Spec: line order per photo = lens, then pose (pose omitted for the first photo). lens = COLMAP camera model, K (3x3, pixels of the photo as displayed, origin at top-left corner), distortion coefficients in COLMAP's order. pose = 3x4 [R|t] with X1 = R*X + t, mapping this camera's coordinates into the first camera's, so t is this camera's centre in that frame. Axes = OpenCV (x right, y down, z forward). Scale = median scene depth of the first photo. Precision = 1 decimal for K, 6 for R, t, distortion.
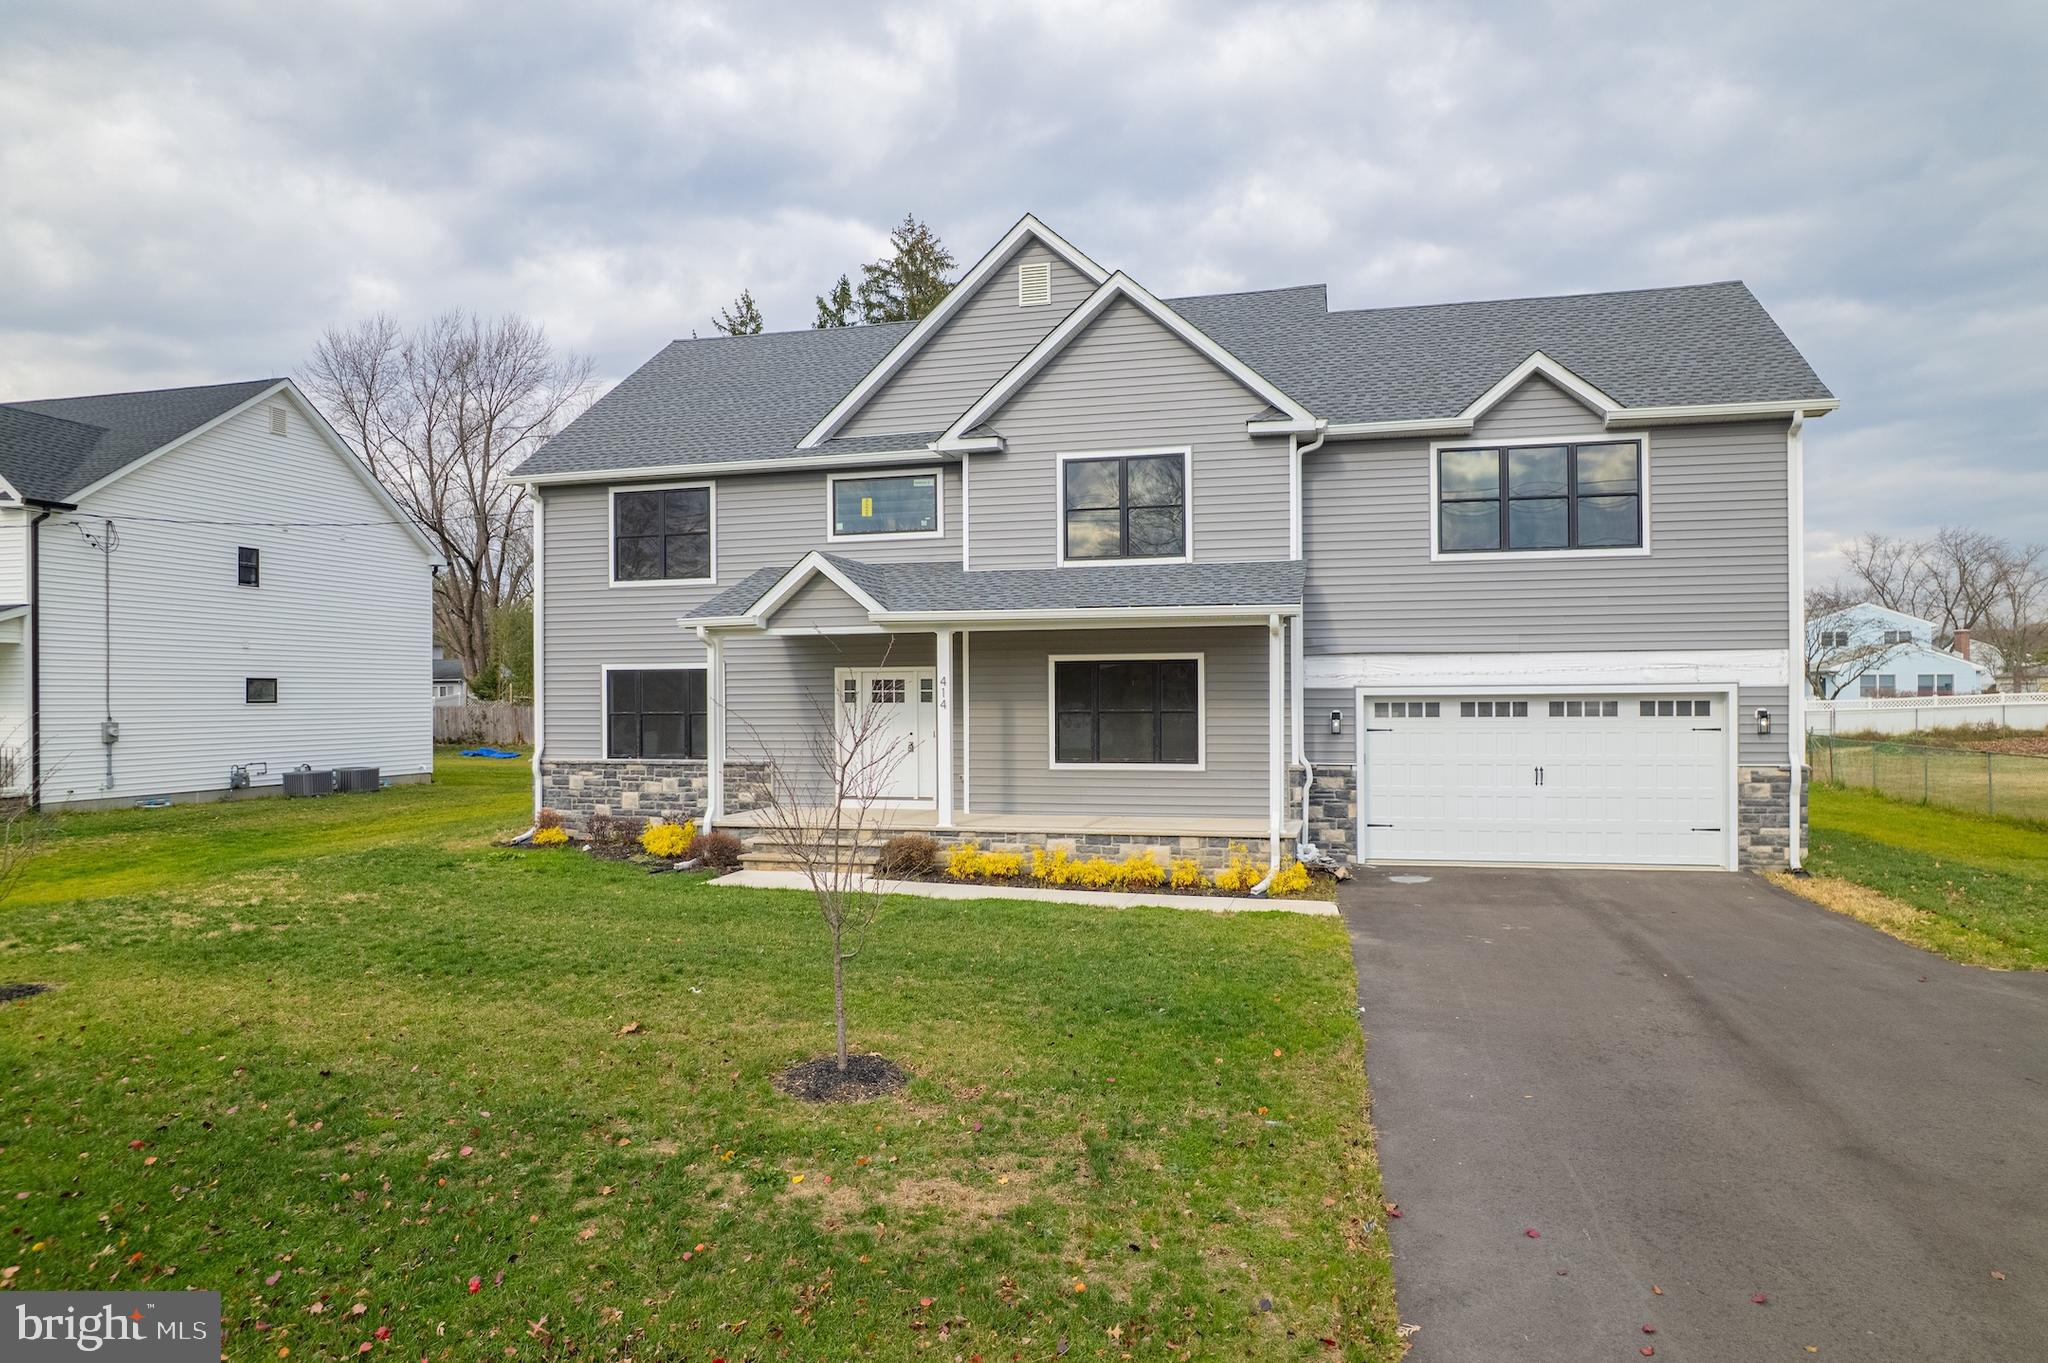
lens RADIAL K [[1314.6, 0, 1020.0], [0, 1314.6, 695.5], [0, 0, 1]] dist [-0.079584, 0.071434]
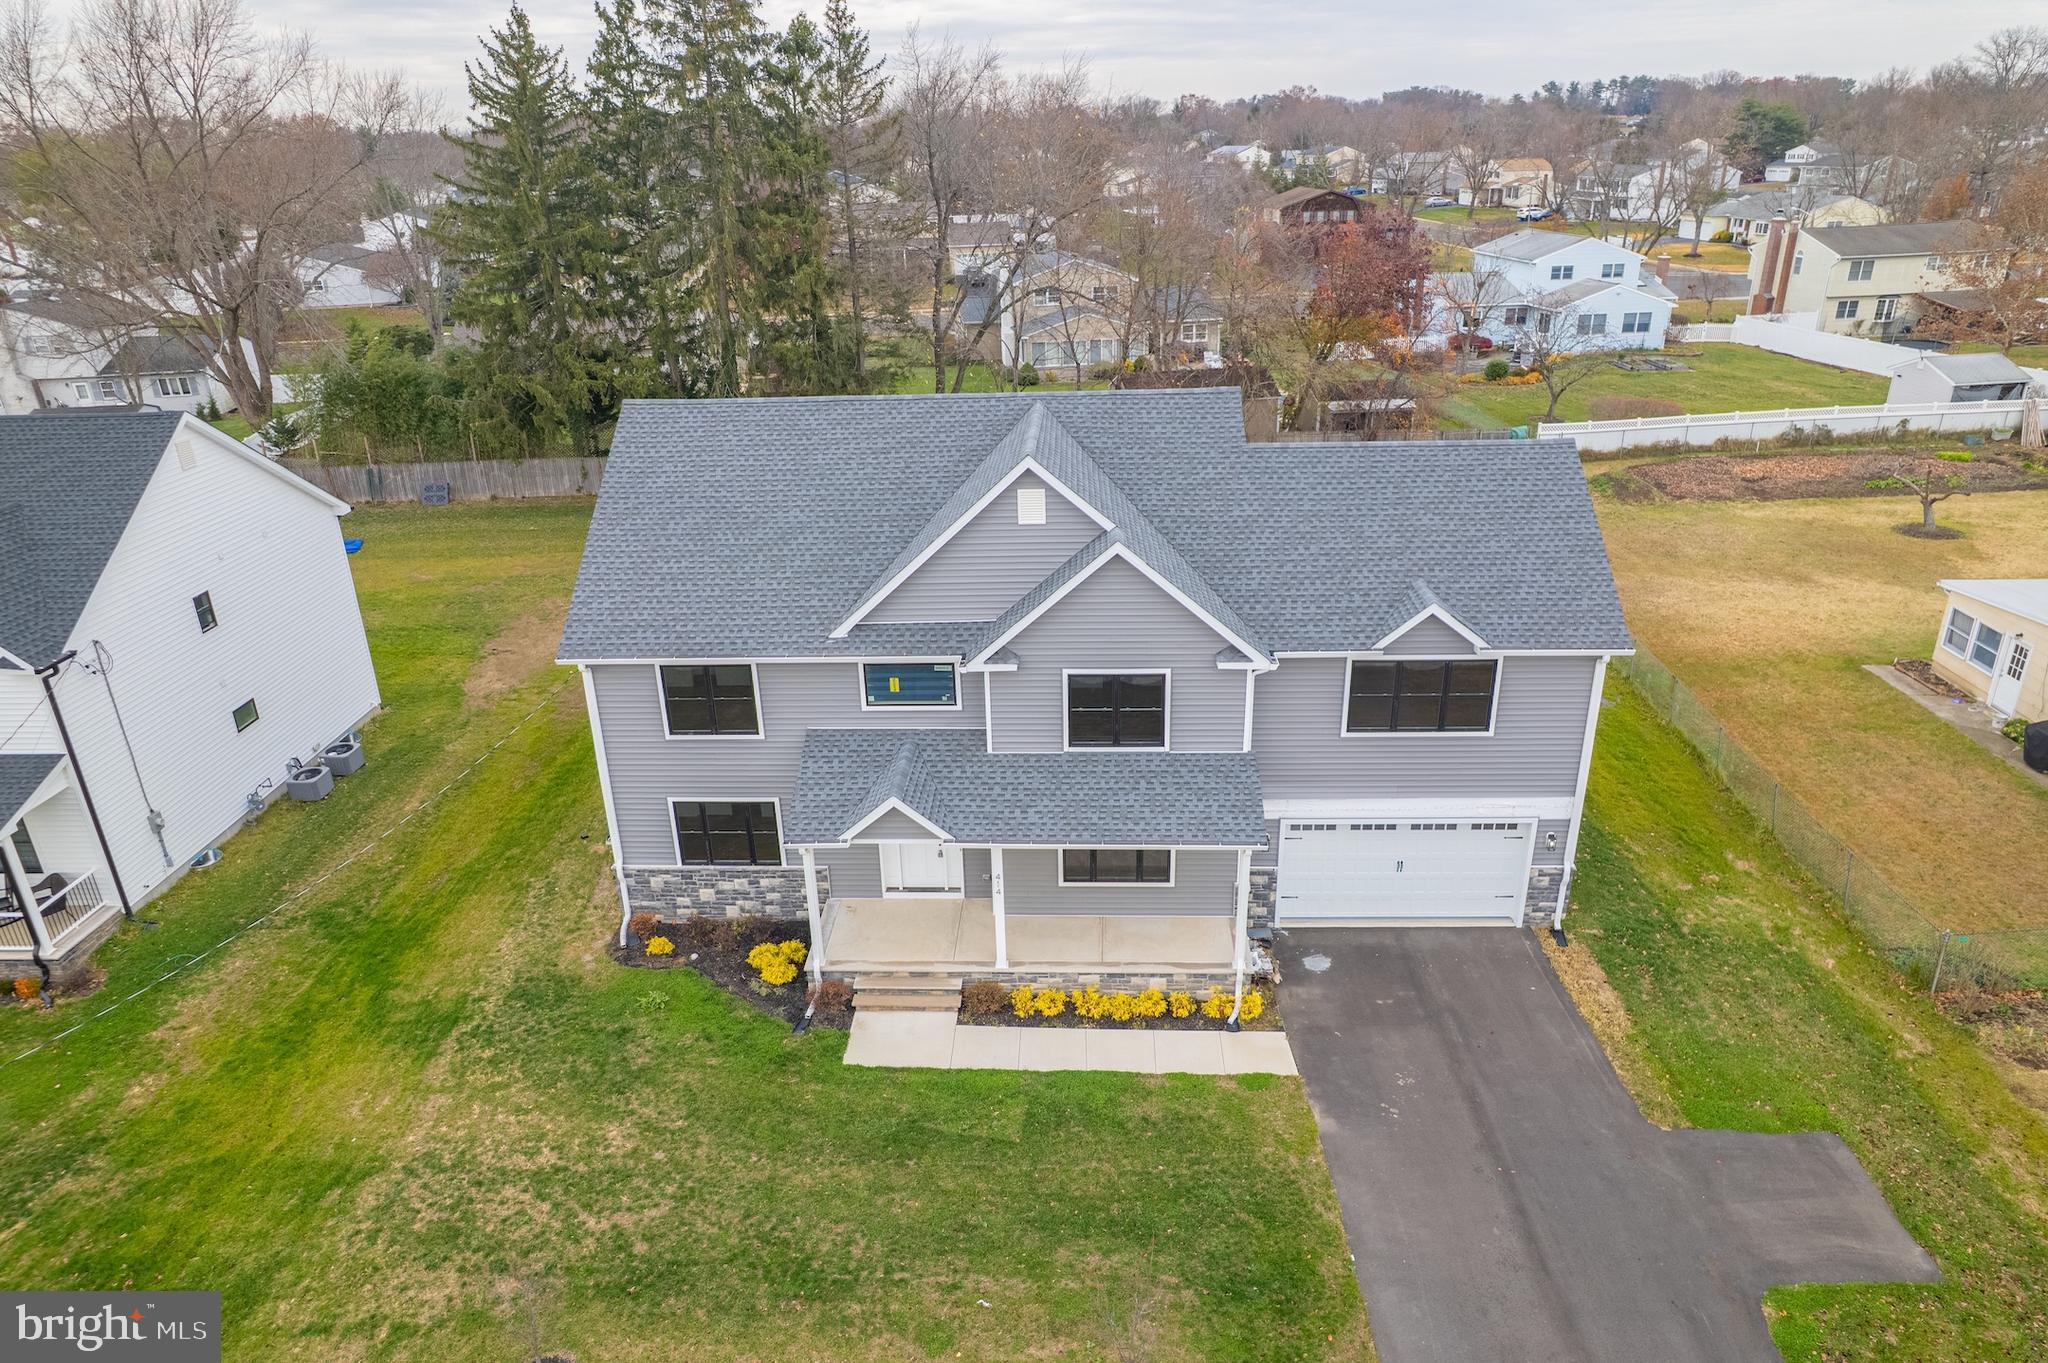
lens RADIAL K [[1314.6, 0, 1019.7], [0, 1314.6, 692.0], [0, 0, 1]] dist [-0.079584, 0.071434]
pose [[0.977396, -0.102090, 0.185134, -0.255689], [0.020620, 0.917540, 0.397108, -0.689022], [-0.210409, -0.384314, 0.898905, -0.130593]]
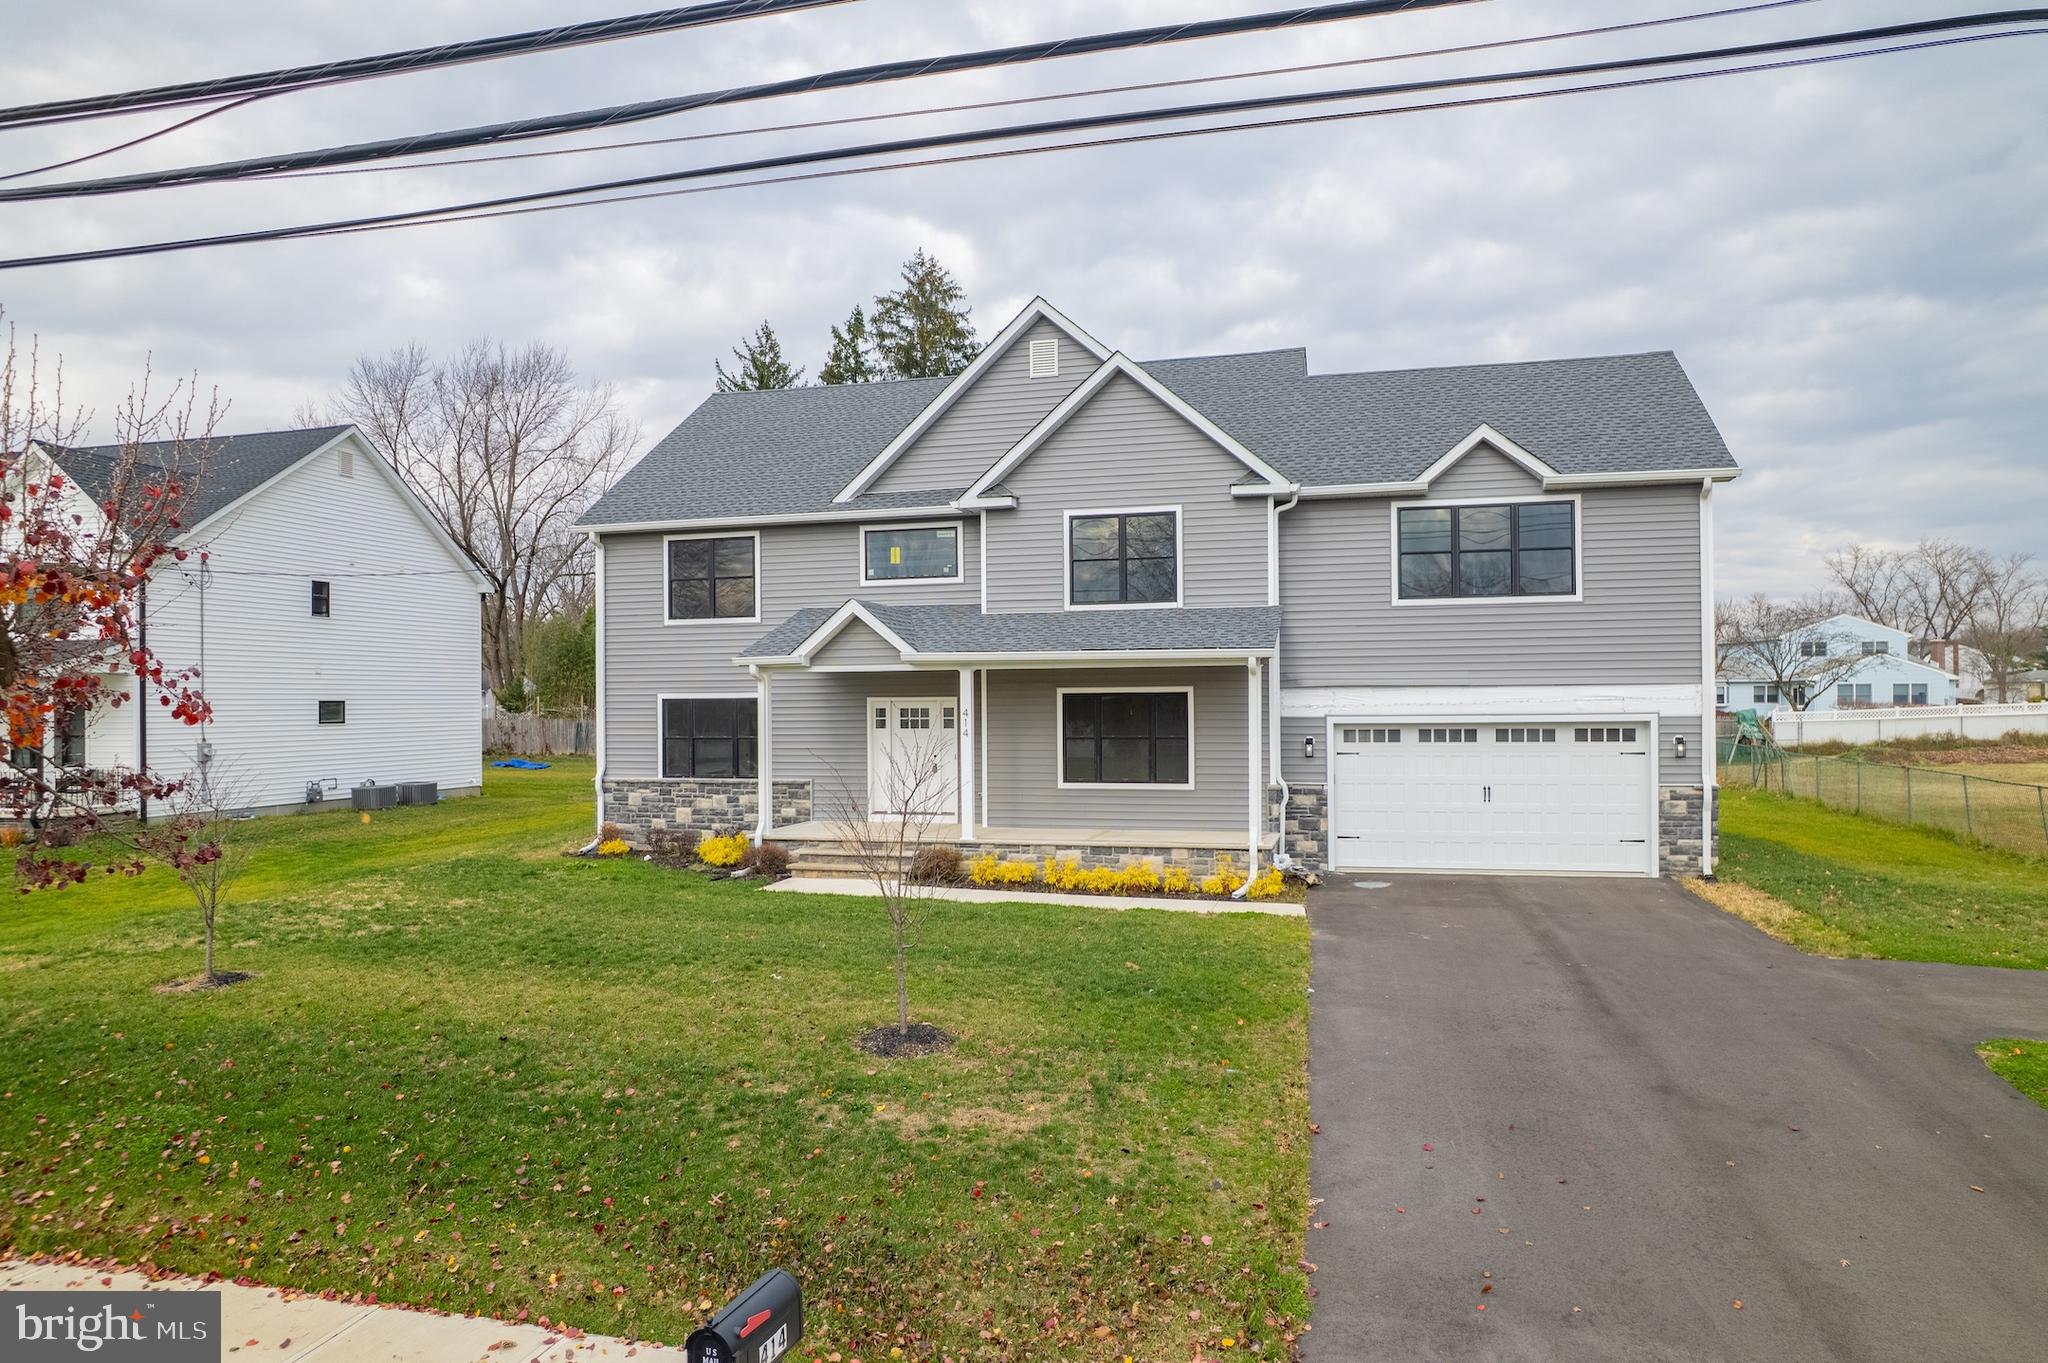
lens RADIAL K [[1314.6, 0, 1020.2], [0, 1314.6, 690.0], [0, 0, 1]] dist [-0.079584, 0.071434]
pose [[0.999995, -0.002003, -0.002391, -0.007752], [0.001987, 0.999975, -0.006784, -0.022178], [0.002405, 0.006780, 0.999974, -0.143131]]
